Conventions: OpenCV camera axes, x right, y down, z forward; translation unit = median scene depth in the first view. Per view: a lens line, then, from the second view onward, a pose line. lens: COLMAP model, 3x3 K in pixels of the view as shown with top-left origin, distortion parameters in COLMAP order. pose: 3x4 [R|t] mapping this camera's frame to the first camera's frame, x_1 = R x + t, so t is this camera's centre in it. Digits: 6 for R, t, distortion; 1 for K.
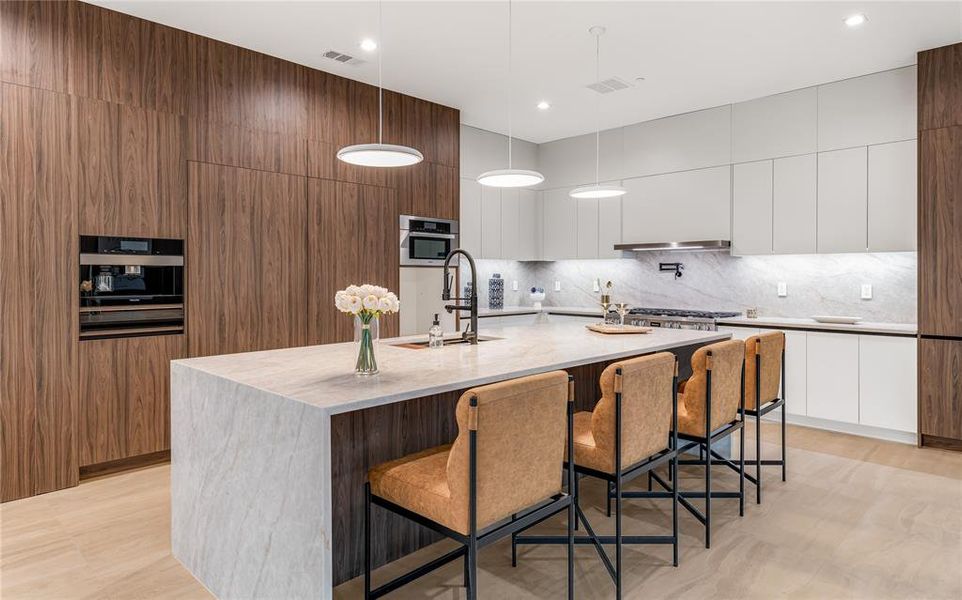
lens RADIAL K [[560.9, 0, 487.7], [0, 560.9, 284.5], [0, 0, 1]] dist [0.006626, 0.000276]
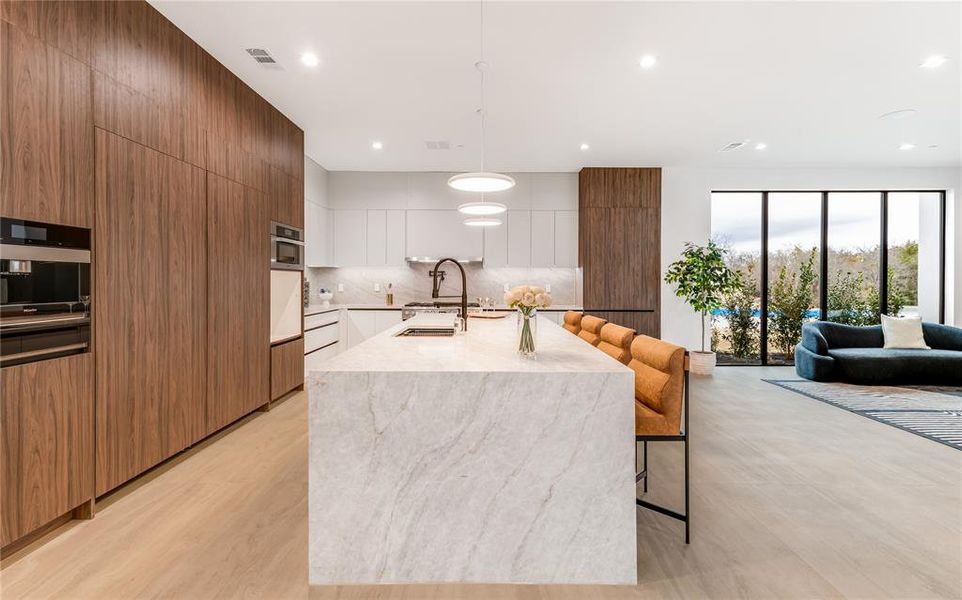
lens RADIAL K [[414.1, 0, 488.6], [0, 414.1, 284.1], [0, 0, 1]] dist [0.033249, -0.017855]
pose [[0.717383, -0.001247, 0.696678, -0.511563], [0.004810, 0.999983, -0.003163, -0.000181], [-0.696662, 0.005620, 0.717377, 0.198523]]
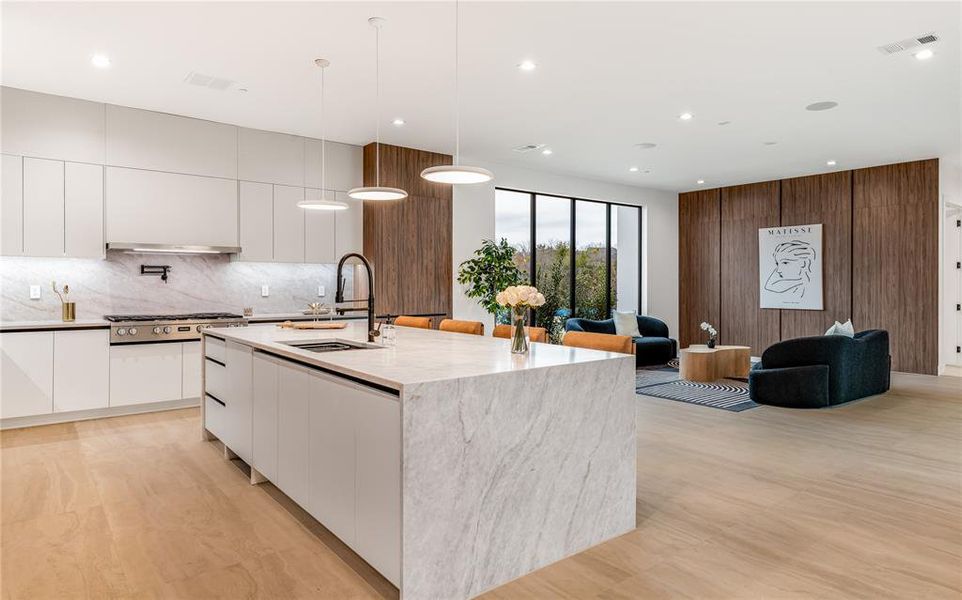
lens RADIAL K [[560.9, 0, 487.7], [0, 560.9, 284.5], [0, 0, 1]] dist [0.006626, 0.000276]
pose [[0.140008, -0.002280, 0.990148, -0.822615], [0.009941, 0.999950, 0.000897, -0.002256], [-0.990100, 0.009718, 0.140023, 0.480252]]
